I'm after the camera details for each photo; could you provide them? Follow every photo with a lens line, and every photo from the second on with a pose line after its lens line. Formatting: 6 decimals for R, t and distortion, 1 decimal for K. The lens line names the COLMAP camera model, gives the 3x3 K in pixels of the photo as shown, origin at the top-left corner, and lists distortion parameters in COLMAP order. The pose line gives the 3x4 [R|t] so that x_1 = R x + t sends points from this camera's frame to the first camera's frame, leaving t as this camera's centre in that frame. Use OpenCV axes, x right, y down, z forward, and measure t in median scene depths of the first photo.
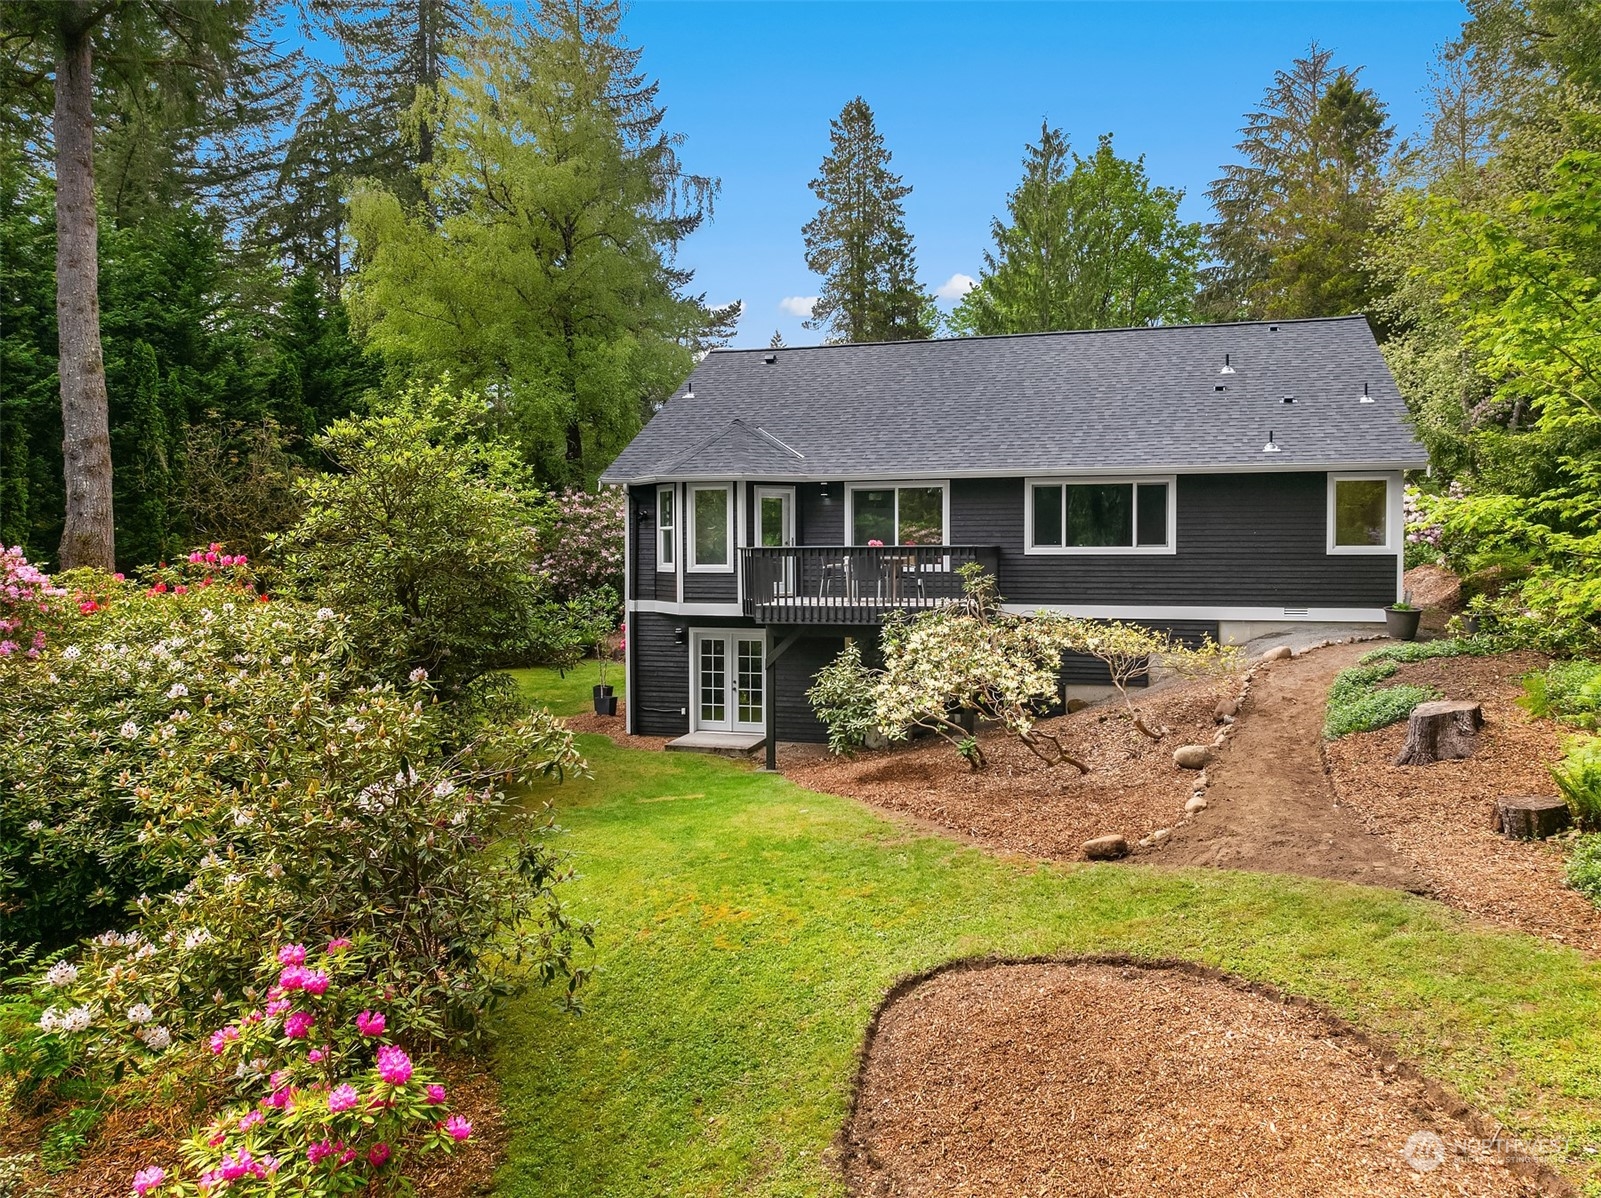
lens RADIAL K [[1113.7, 0, 795.4], [0, 1113.7, 597.7], [0, 0, 1]] dist [-0.032816, -0.002434]
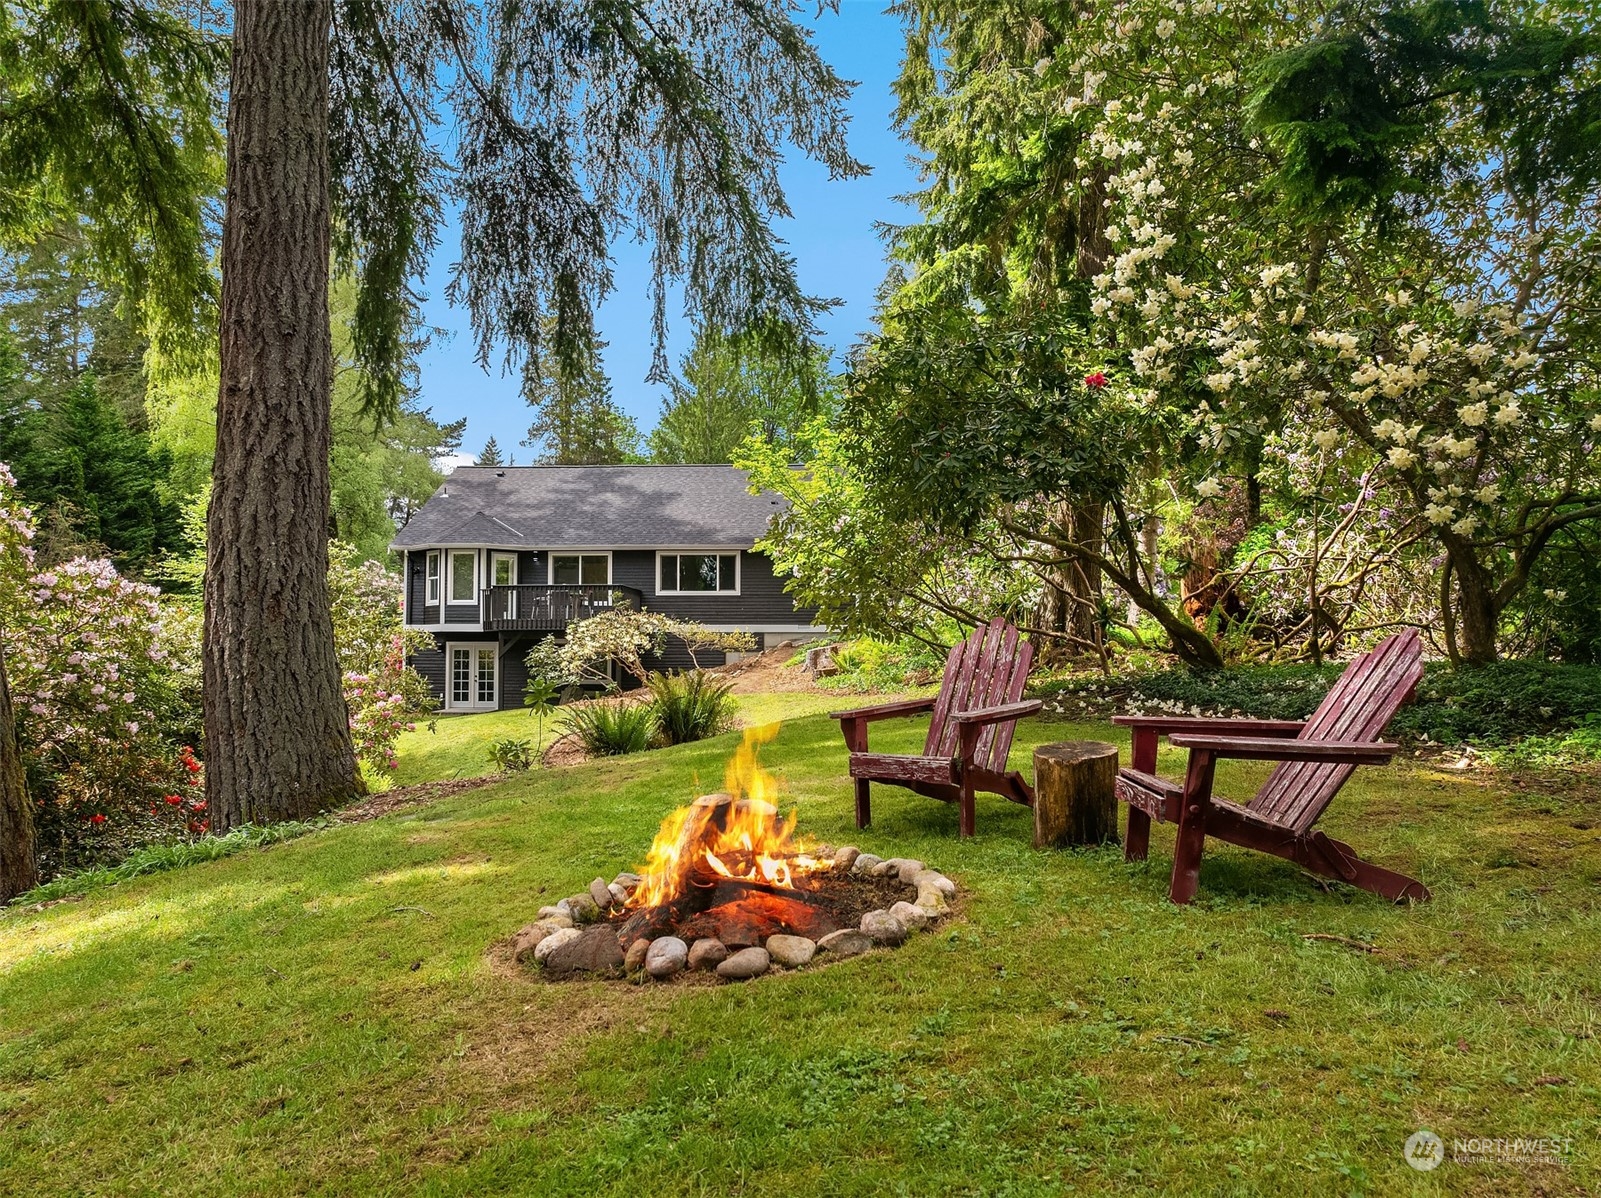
lens RADIAL K [[1113.7, 0, 800.9], [0, 1113.7, 605.1], [0, 0, 1]] dist [-0.032816, -0.002434]
pose [[0.966517, 0.013536, 0.256246, -0.014689], [0.009452, 0.996052, -0.088267, 0.123491], [-0.256429, 0.087734, 0.962573, -0.668748]]
